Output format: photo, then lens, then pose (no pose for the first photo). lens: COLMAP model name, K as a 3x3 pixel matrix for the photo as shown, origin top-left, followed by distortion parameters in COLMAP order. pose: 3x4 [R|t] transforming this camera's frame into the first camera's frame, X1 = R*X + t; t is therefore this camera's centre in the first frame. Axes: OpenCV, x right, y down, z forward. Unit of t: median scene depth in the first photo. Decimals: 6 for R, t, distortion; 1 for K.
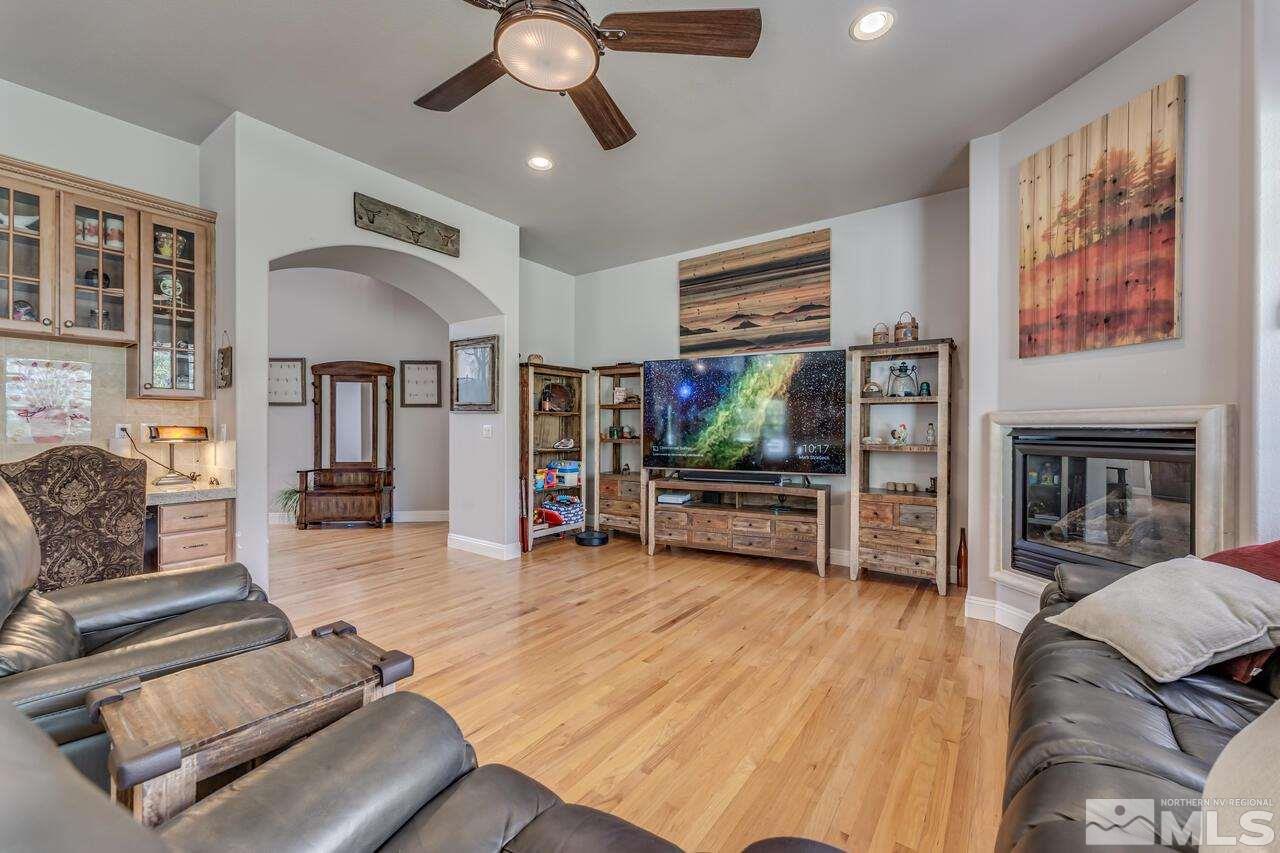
lens RADIAL K [[517.0, 0, 642.2], [0, 517.0, 429.8], [0, 0, 1]] dist [0.000371, 0.000151]
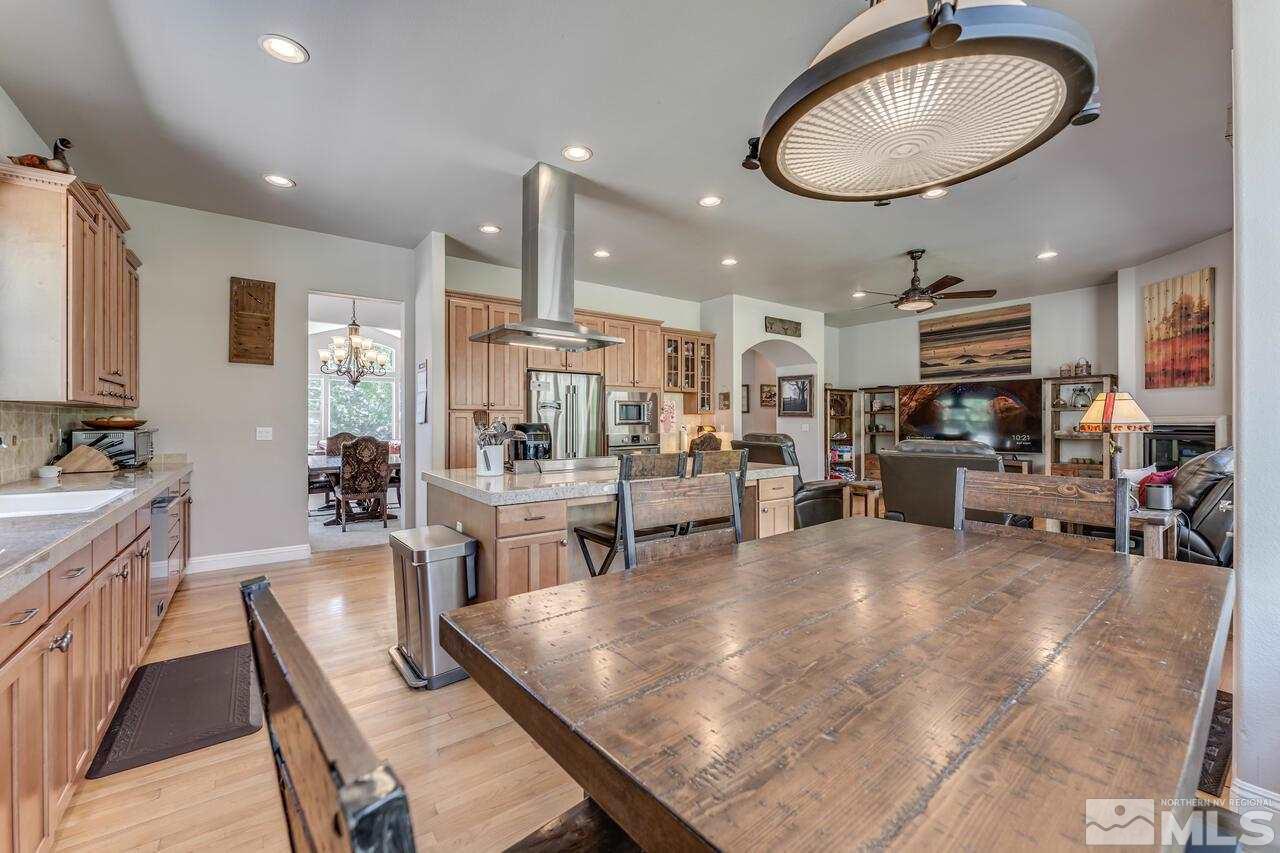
lens RADIAL K [[517.0, 0, 637.9], [0, 517.0, 423.7], [0, 0, 1]] dist [0.000371, 0.000151]
pose [[0.948961, -0.005025, -0.315354, -0.304036], [0.003313, 0.999977, -0.005965, -0.003045], [0.315376, 0.004616, 0.948955, -0.949636]]
